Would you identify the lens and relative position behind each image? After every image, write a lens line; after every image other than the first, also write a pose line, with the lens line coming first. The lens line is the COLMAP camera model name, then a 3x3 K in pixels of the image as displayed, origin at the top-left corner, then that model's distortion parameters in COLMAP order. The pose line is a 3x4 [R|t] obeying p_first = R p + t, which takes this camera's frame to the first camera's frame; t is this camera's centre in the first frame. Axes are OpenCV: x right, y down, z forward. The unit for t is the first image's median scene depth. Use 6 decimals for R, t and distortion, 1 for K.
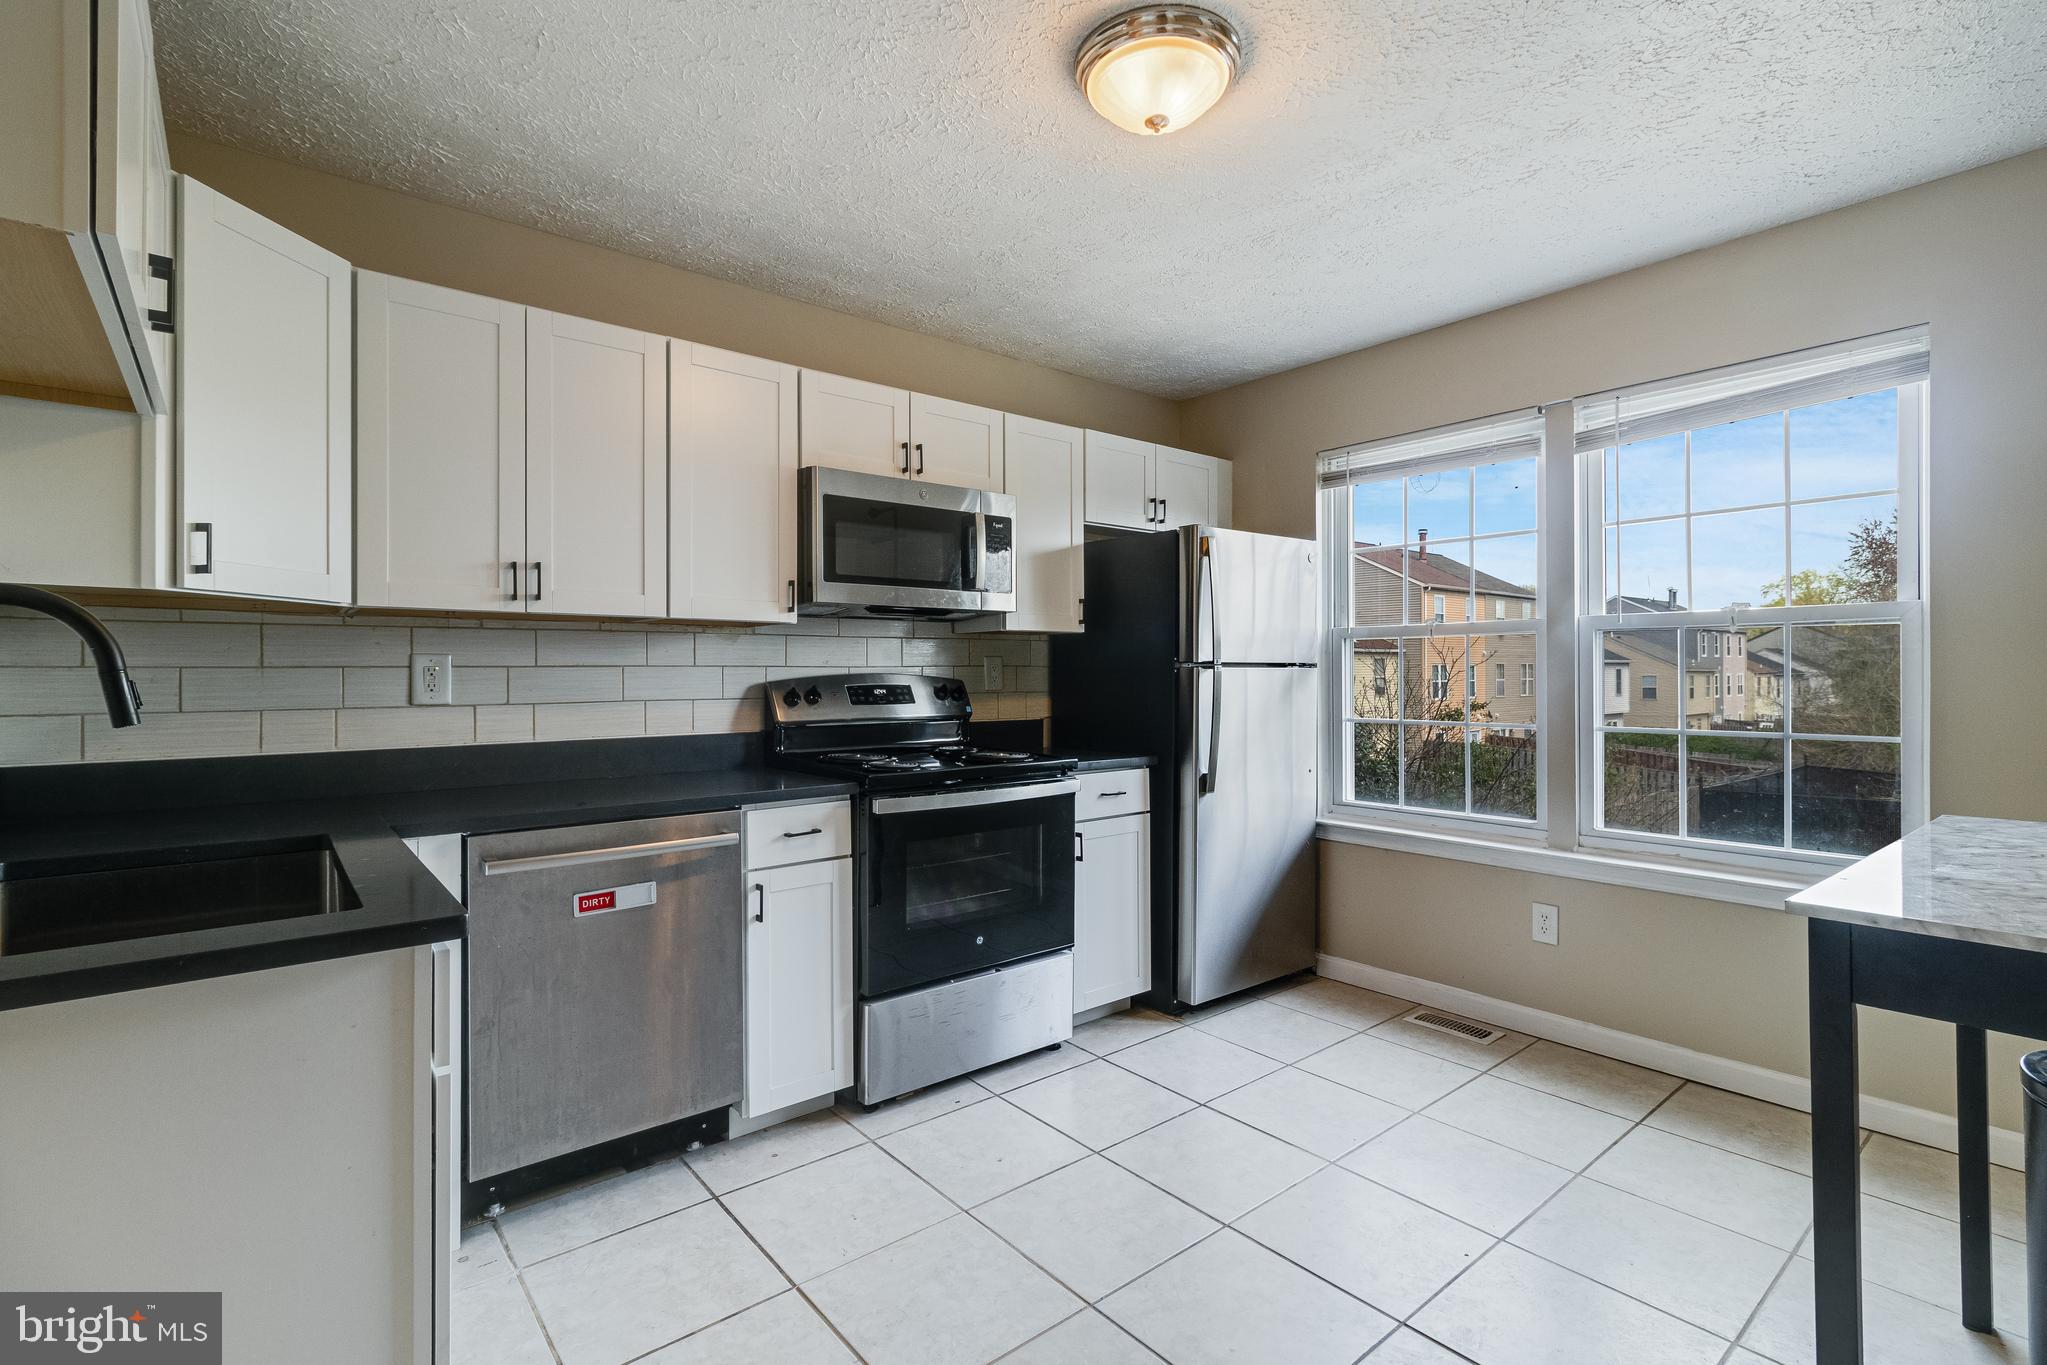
lens RADIAL K [[943.9, 0, 1017.1], [0, 943.9, 672.4], [0, 0, 1]] dist [0.003737, -0.000507]
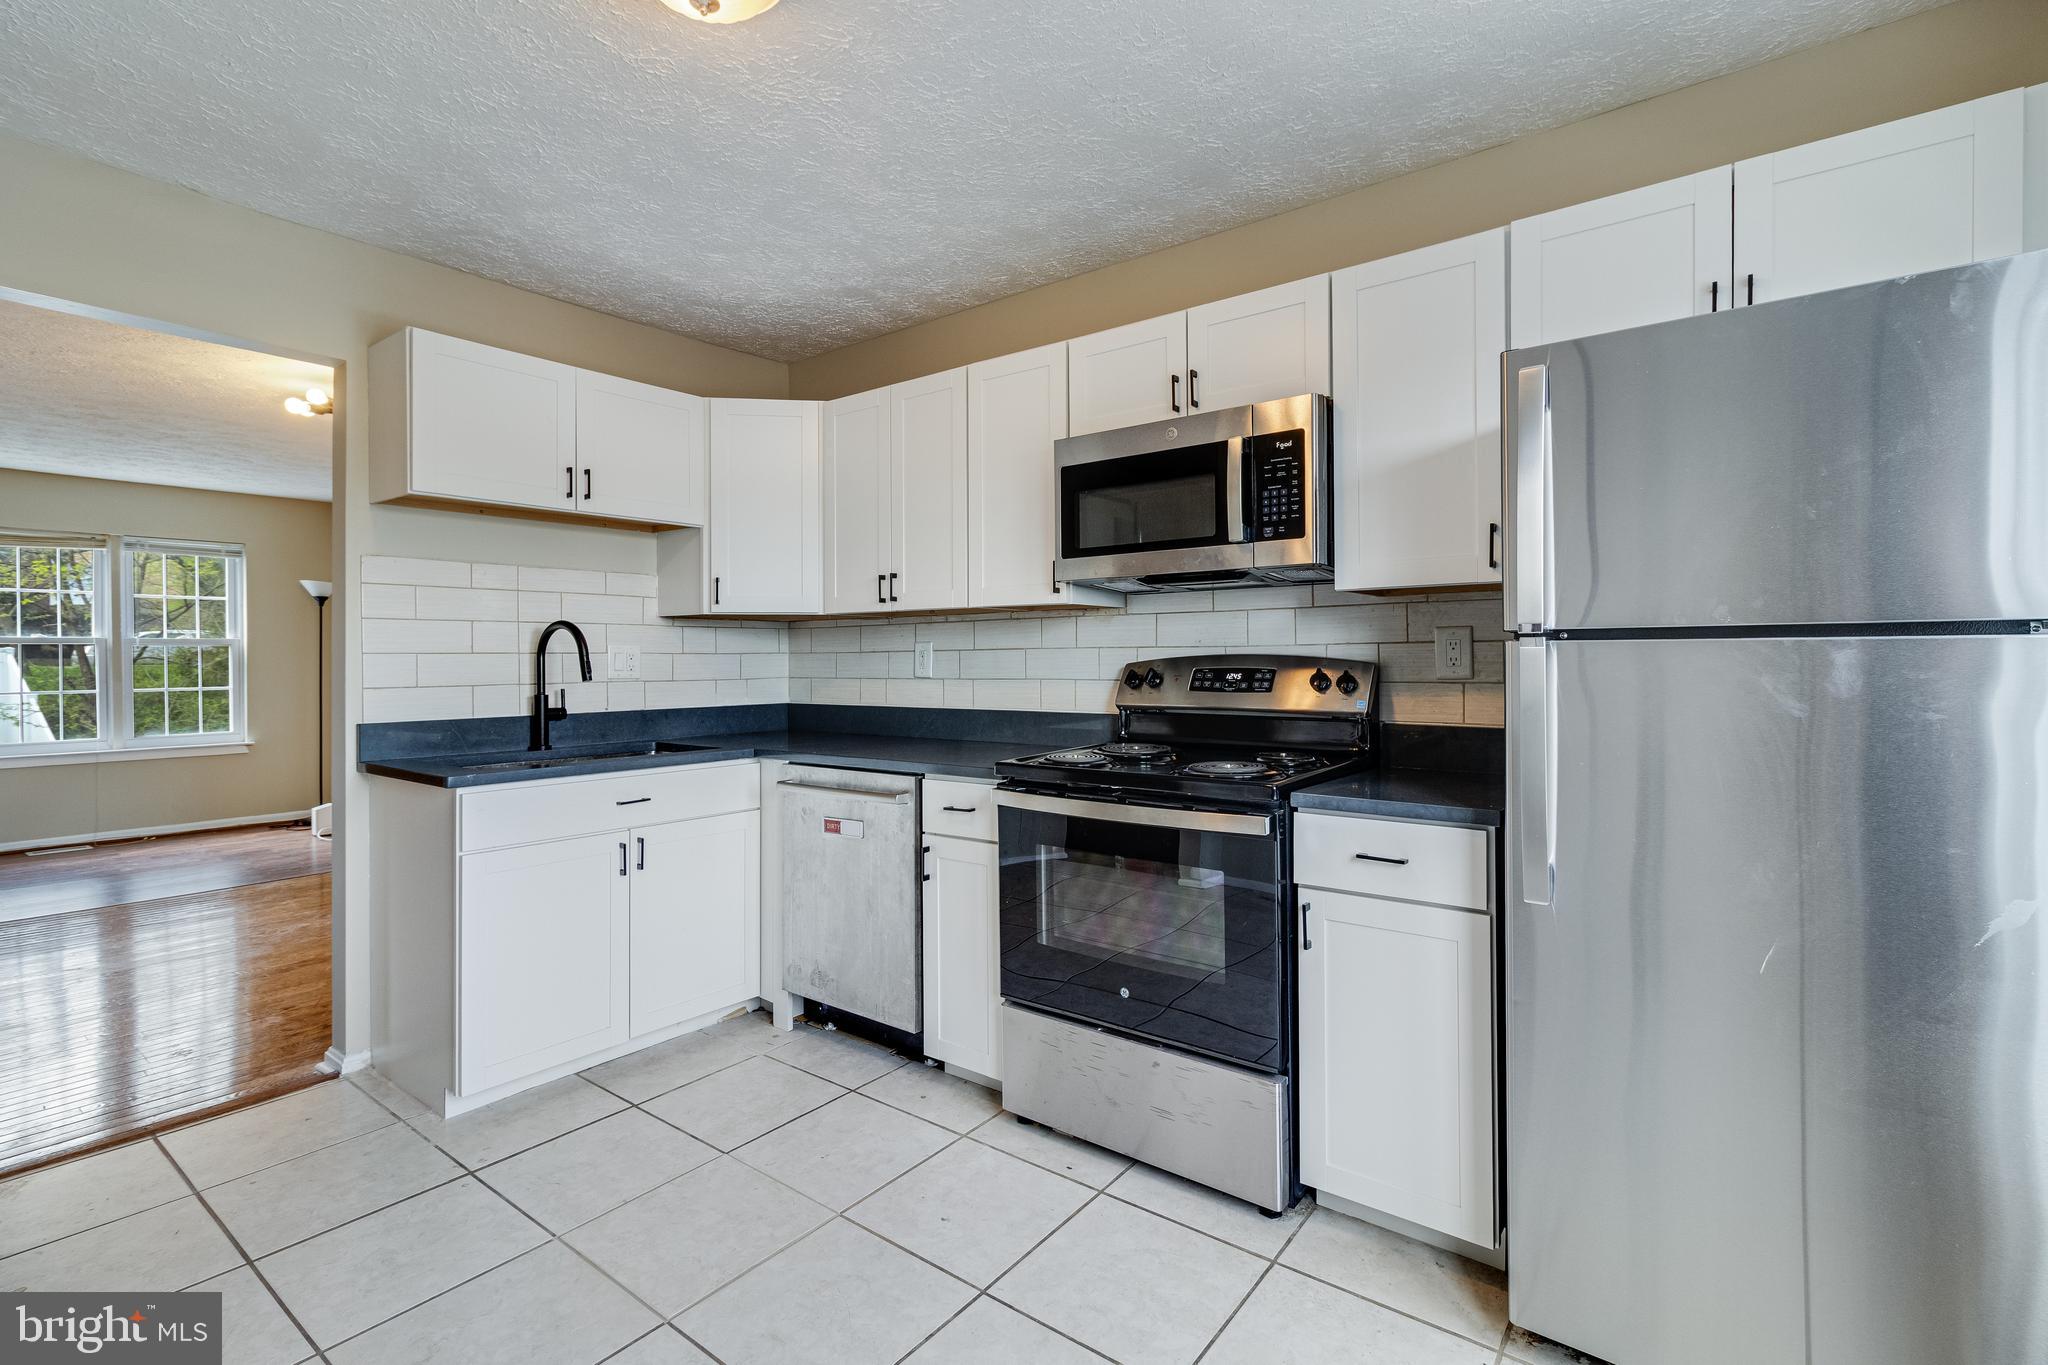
lens RADIAL K [[944.3, 0, 1034.6], [0, 944.3, 654.1], [0, 0, 1]] dist [0.003737, -0.000507]
pose [[0.227927, -0.002238, -0.973676, 0.700936], [0.007711, 0.999970, -0.000494, 0.000488], [0.973648, -0.007395, 0.227937, 0.736625]]
